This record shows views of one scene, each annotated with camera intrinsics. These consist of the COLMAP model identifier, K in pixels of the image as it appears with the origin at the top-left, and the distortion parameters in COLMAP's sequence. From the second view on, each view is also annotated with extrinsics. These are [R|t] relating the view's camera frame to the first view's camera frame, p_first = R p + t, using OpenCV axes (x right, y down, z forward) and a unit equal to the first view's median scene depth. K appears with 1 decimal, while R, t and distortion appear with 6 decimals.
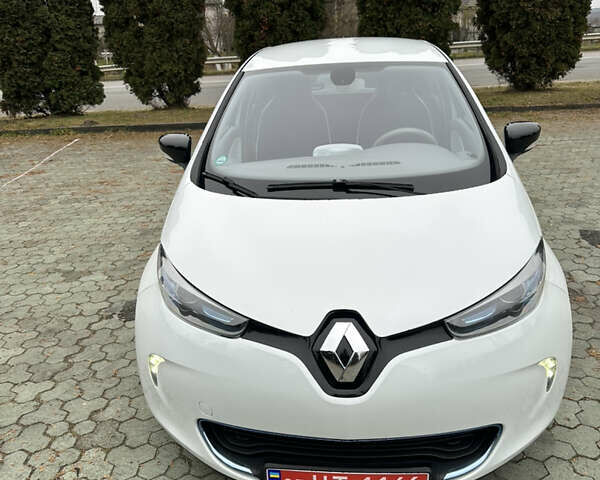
lens RADIAL K [[555.9, 0, 302.4], [0, 555.9, 239.3], [0, 0, 1]] dist [0.078249, -0.135356]
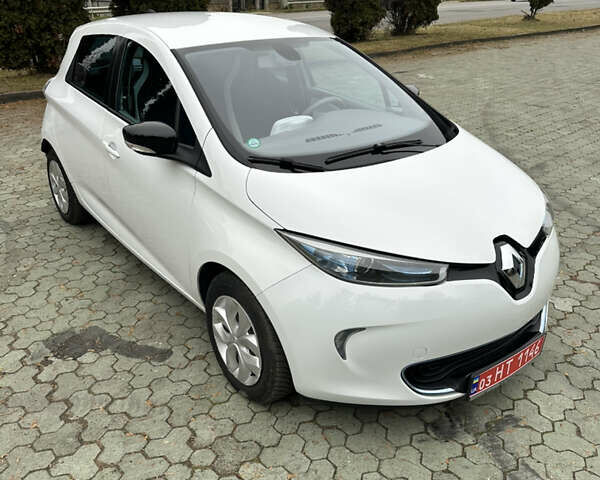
lens RADIAL K [[555.9, 0, 302.4], [0, 555.9, 239.3], [0, 0, 1]] dist [0.078249, -0.135356]
pose [[0.751383, -0.232038, 0.617724, -0.624210], [0.201875, 0.972082, 0.119592, -0.065677], [-0.628228, 0.034844, 0.777249, 0.163444]]
